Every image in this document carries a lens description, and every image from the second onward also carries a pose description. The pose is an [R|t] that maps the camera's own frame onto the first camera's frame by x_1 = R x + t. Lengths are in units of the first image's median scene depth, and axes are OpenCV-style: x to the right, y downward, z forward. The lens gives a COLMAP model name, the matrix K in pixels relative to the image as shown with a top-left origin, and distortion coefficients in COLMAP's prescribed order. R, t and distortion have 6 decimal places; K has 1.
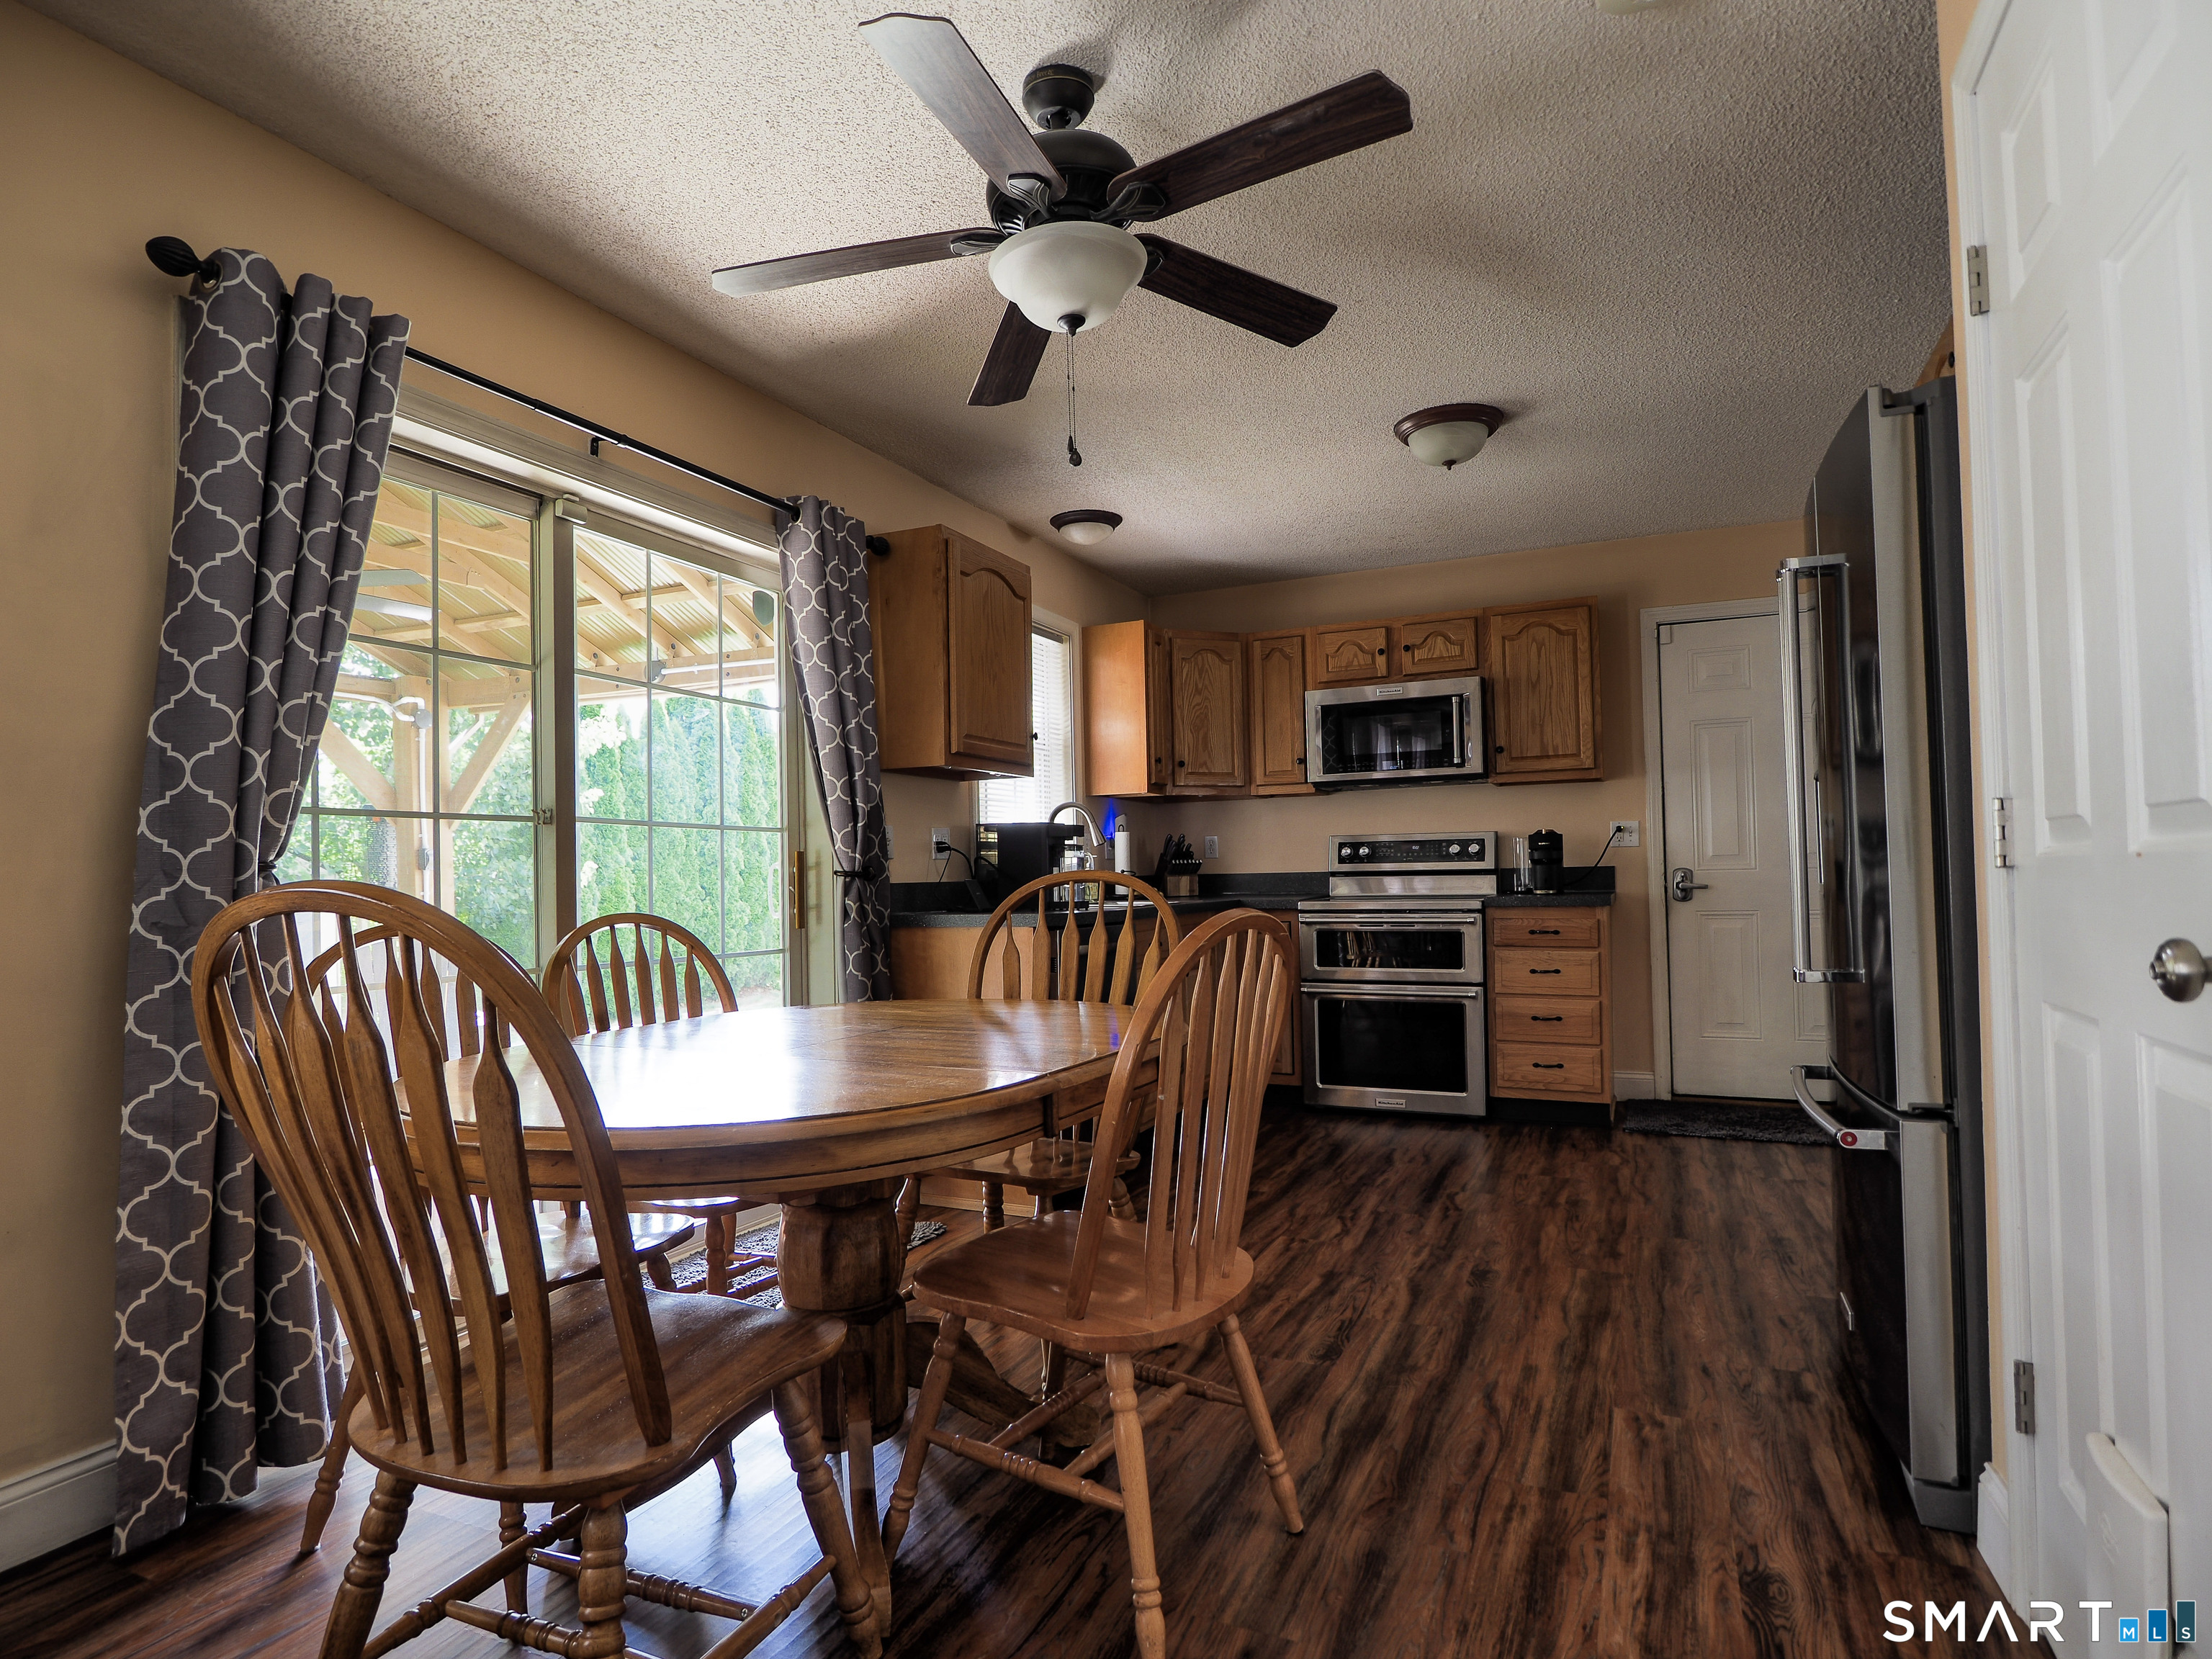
lens RADIAL K [[1247.5, 0, 1084.5], [0, 1247.5, 845.2], [0, 0, 1]] dist [-0.015306, -0.002166]
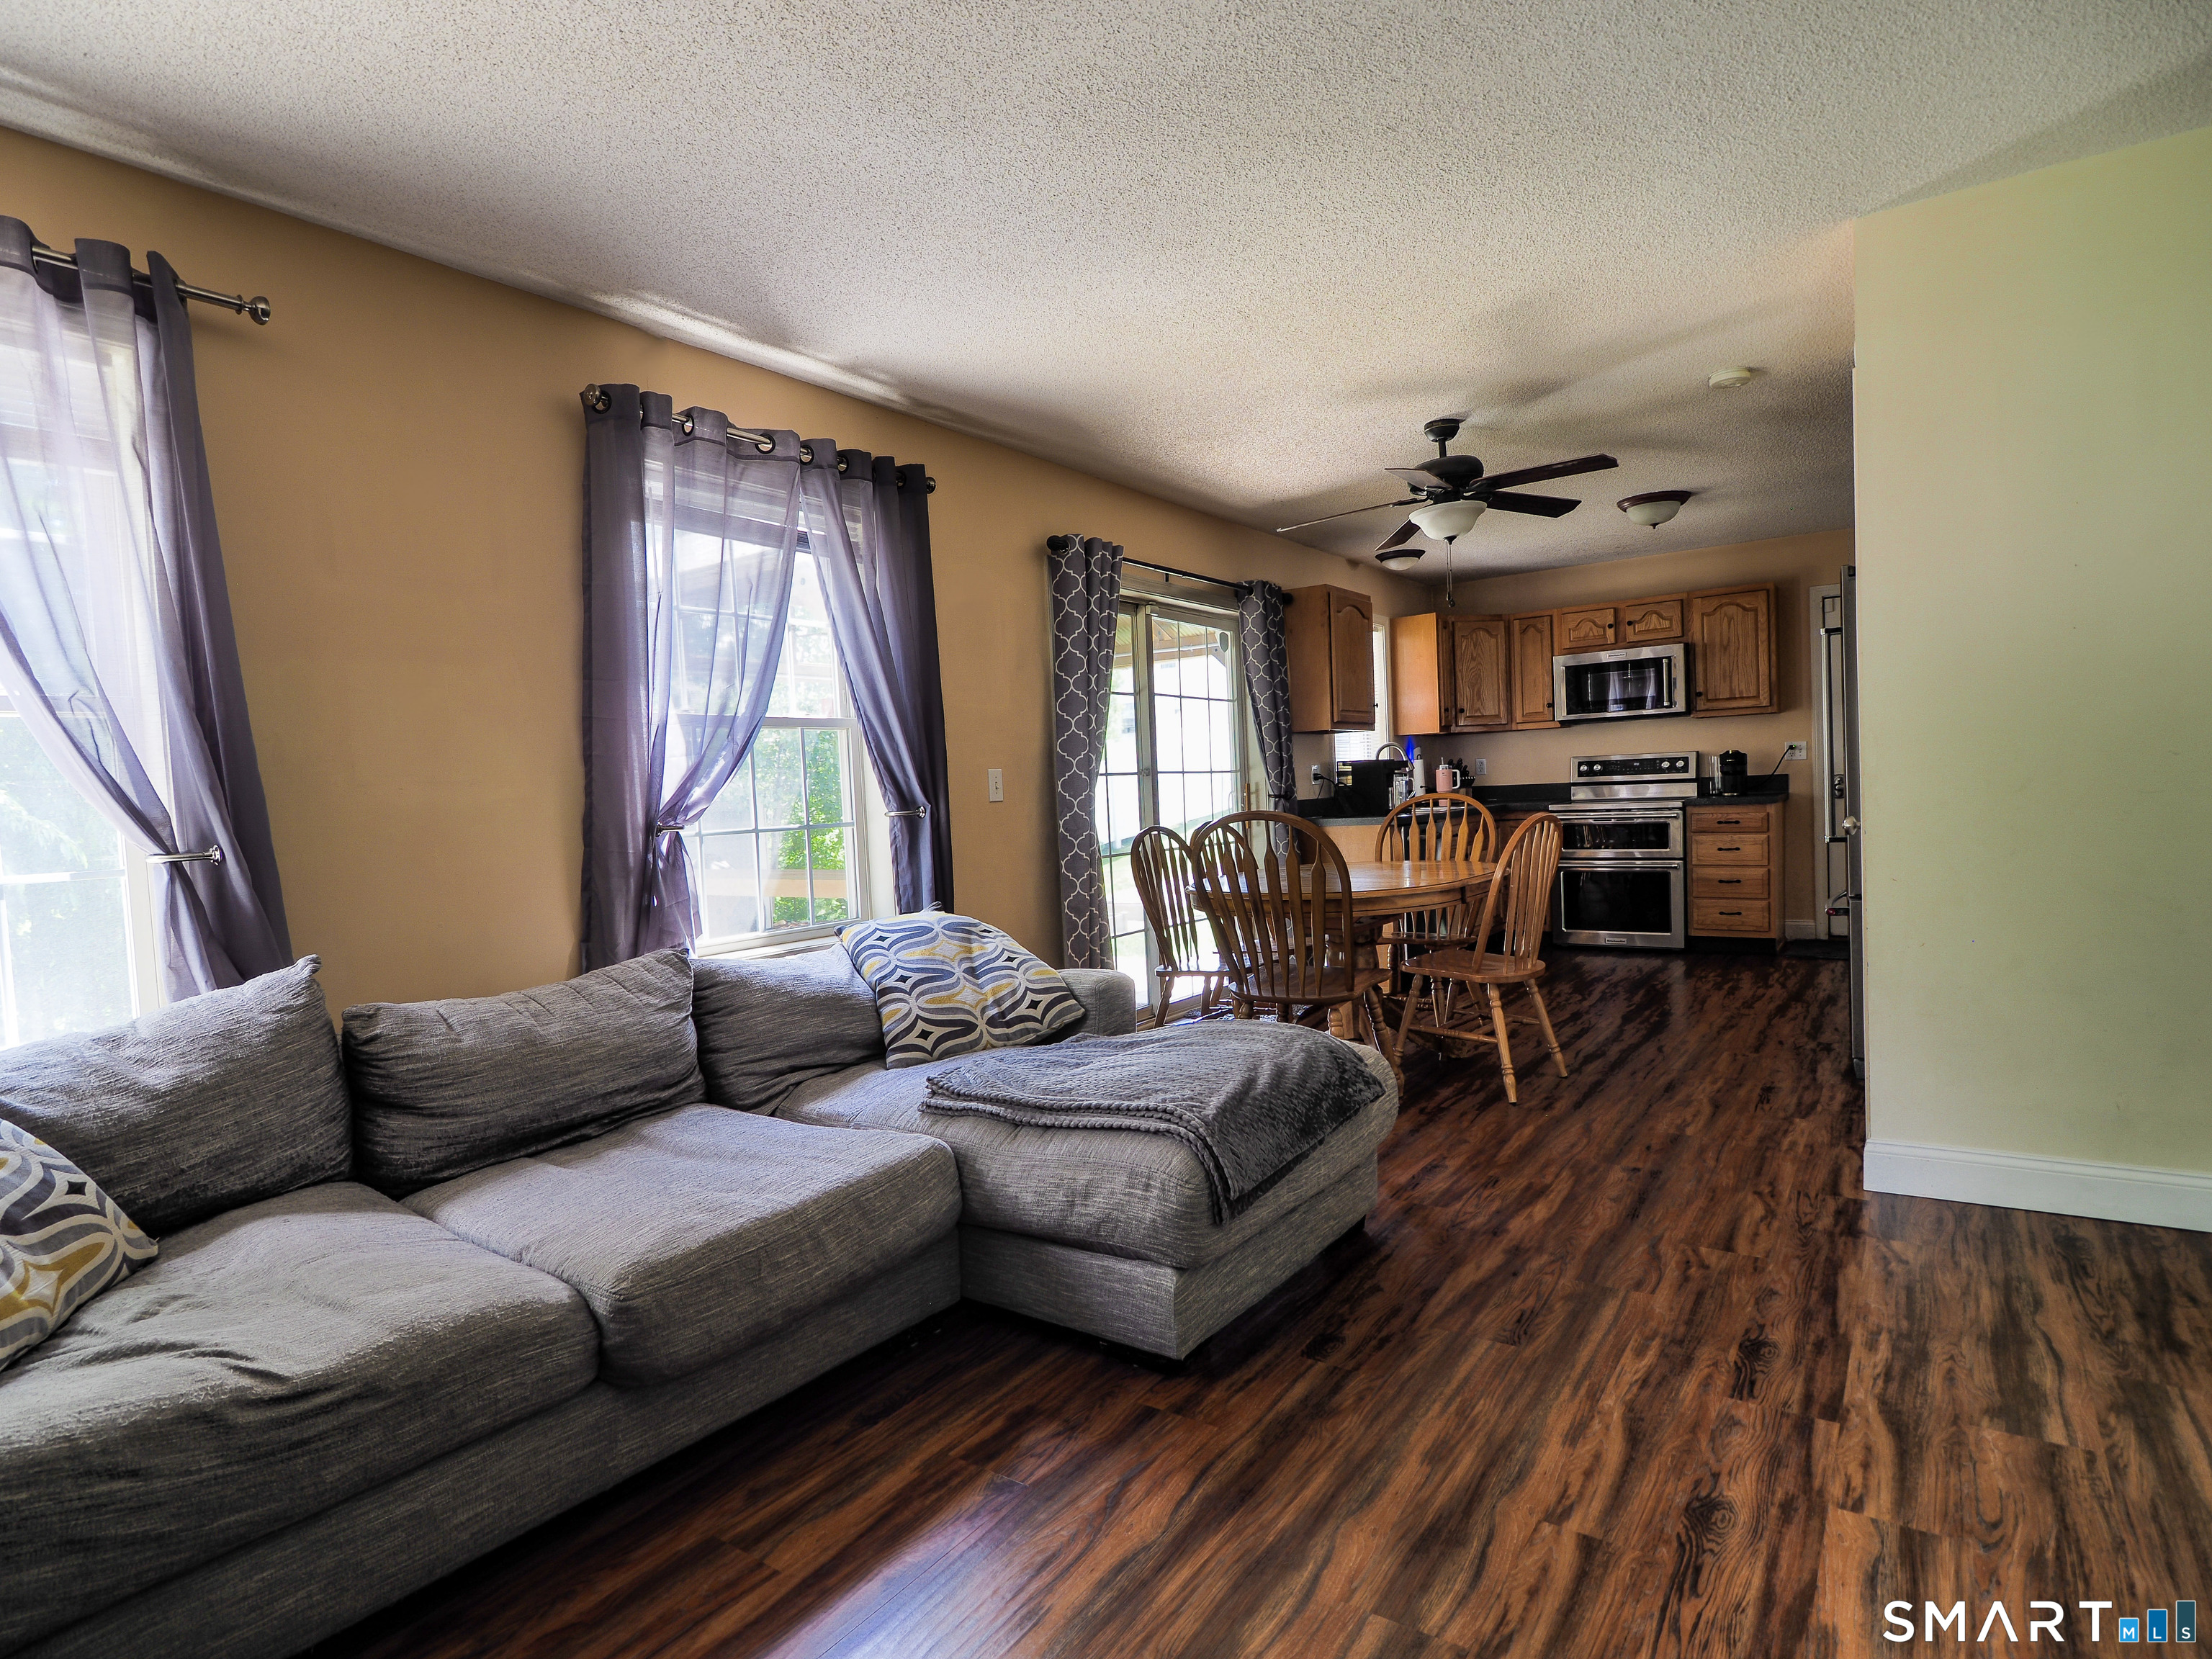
lens RADIAL K [[1175.2, 0, 1067.8], [0, 1175.2, 850.7], [0, 0, 1]] dist [-0.020477, -0.000461]
pose [[0.978676, -0.015941, -0.204790, -0.102908], [0.032552, 0.996422, 0.078000, -0.027088], [0.202814, -0.083003, 0.975693, -0.469150]]
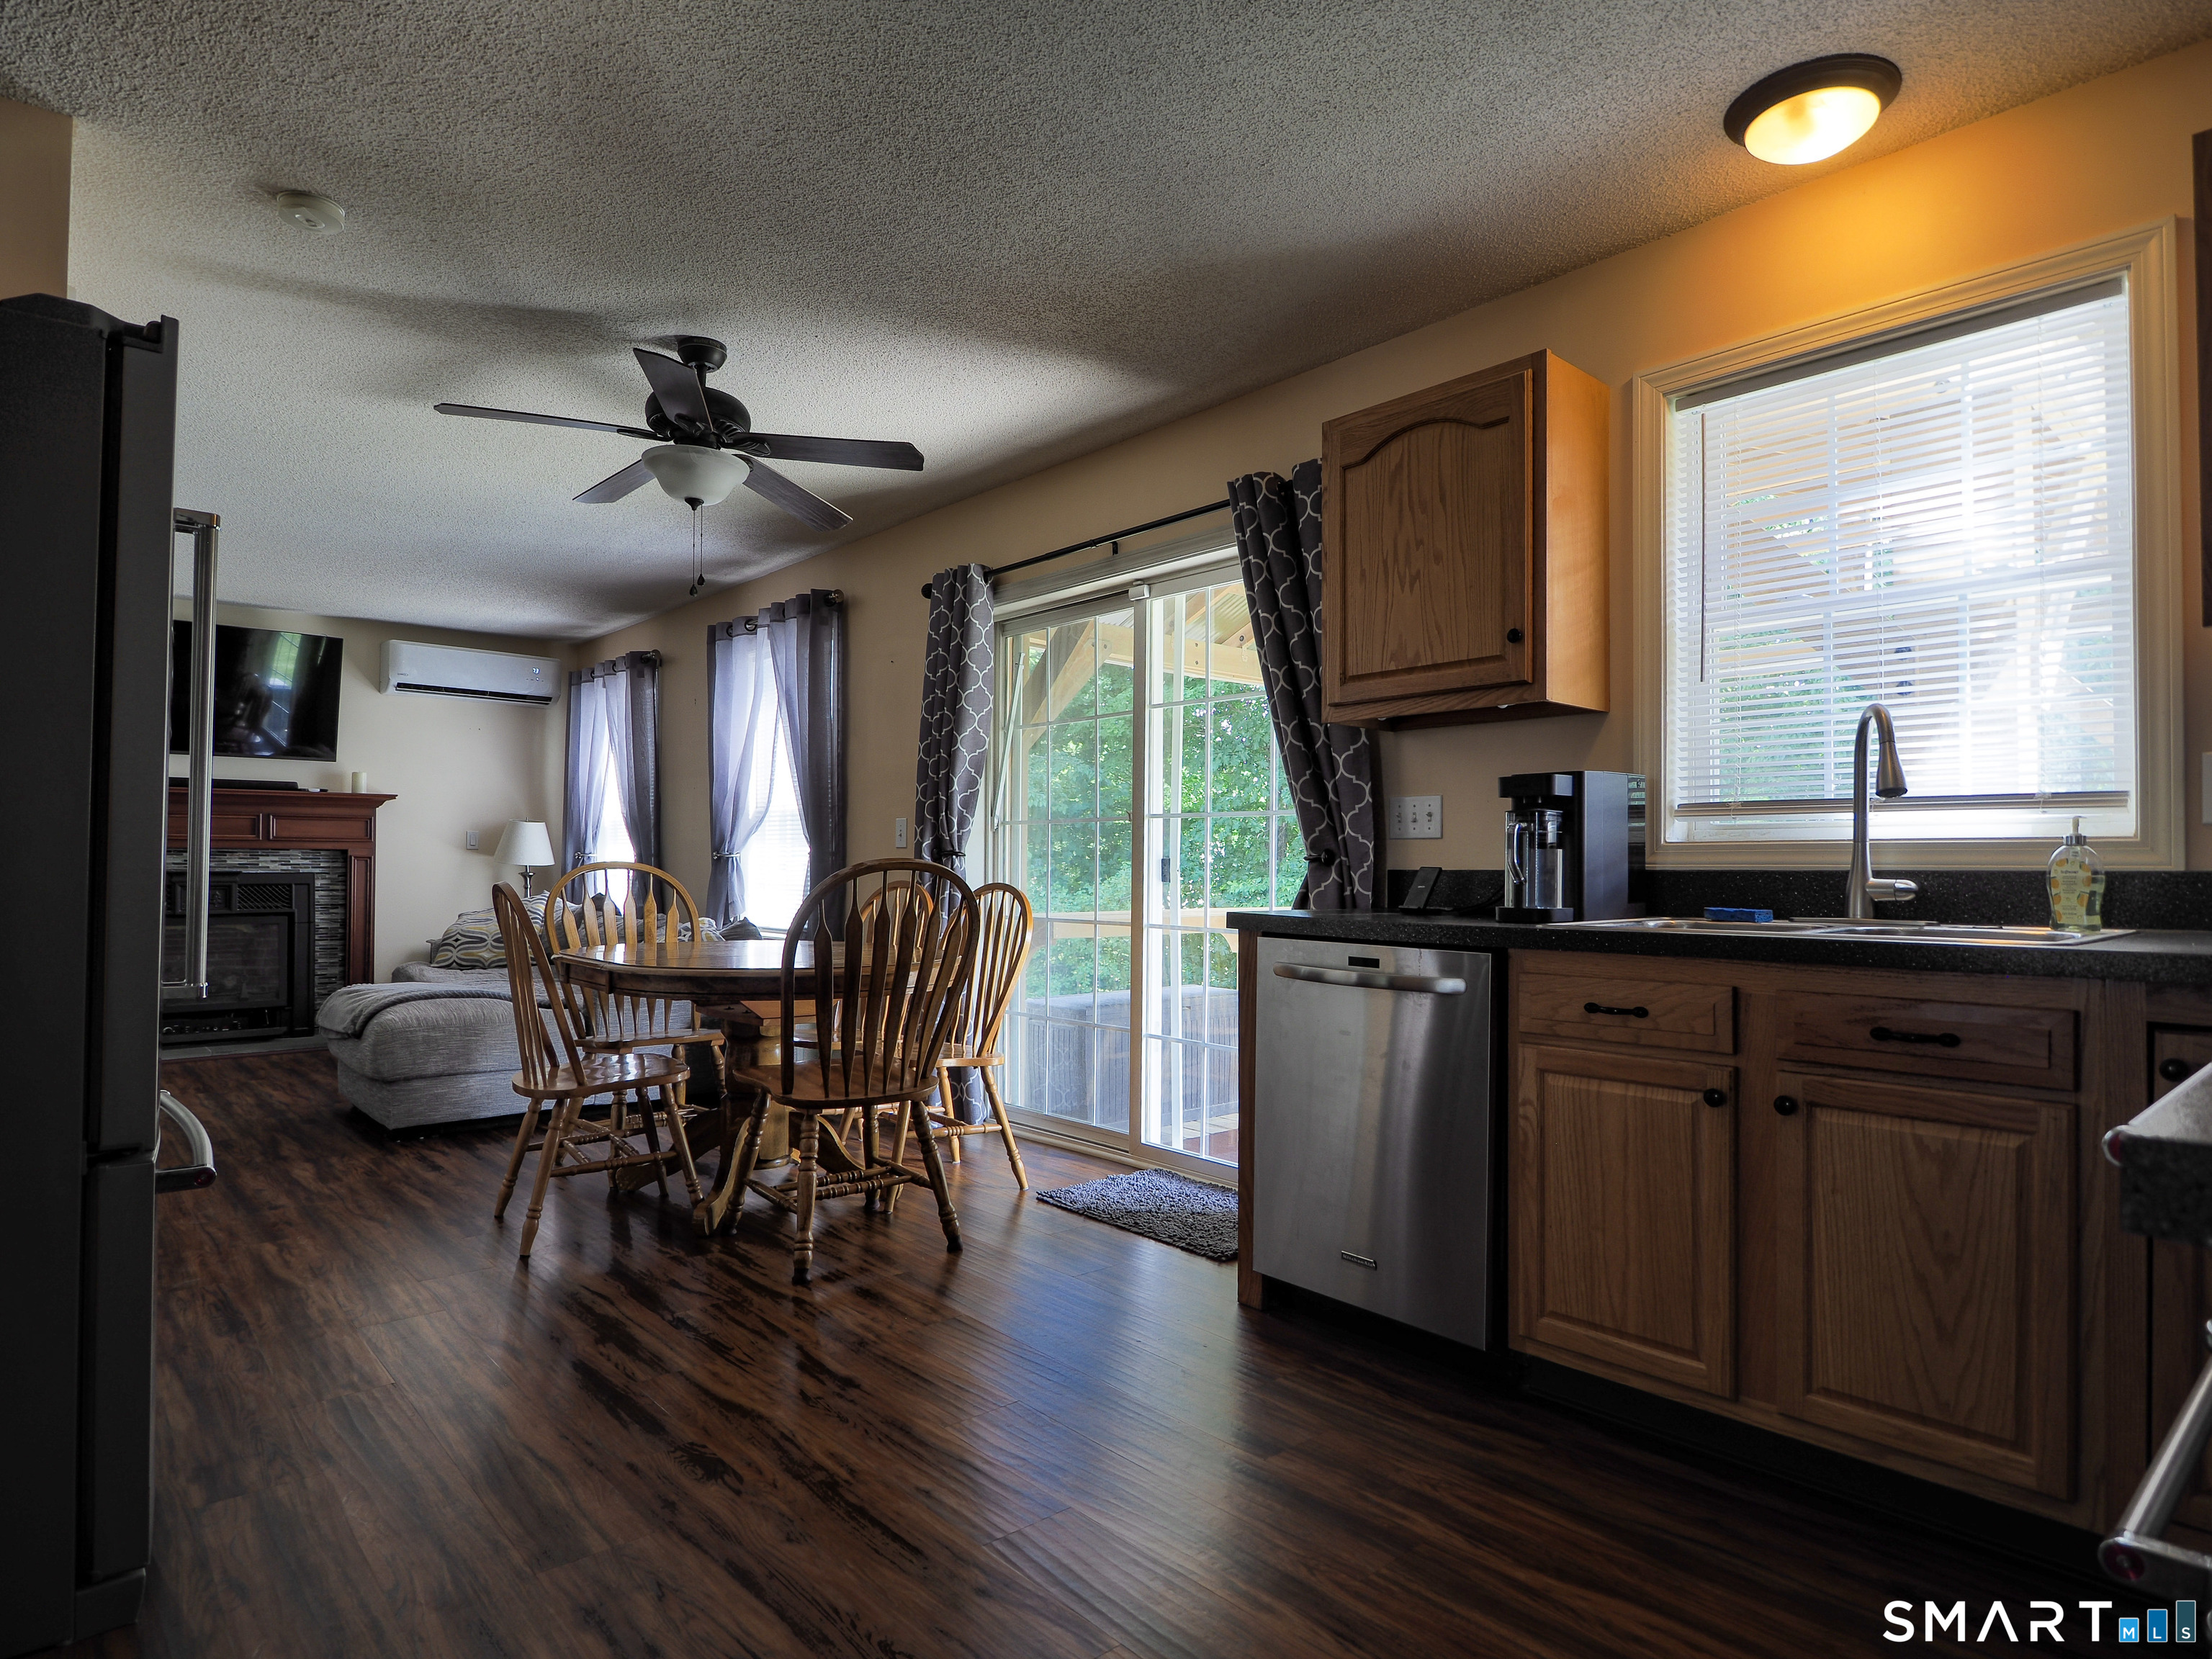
lens RADIAL K [[1247.5, 0, 1084.5], [0, 1247.5, 845.2], [0, 0, 1]] dist [-0.015306, -0.002166]
pose [[-0.418423, 0.002237, -0.908249, 0.500220], [0.027944, 0.999555, -0.010411, 0.013094], [0.907822, -0.029736, -0.418300, 0.874949]]
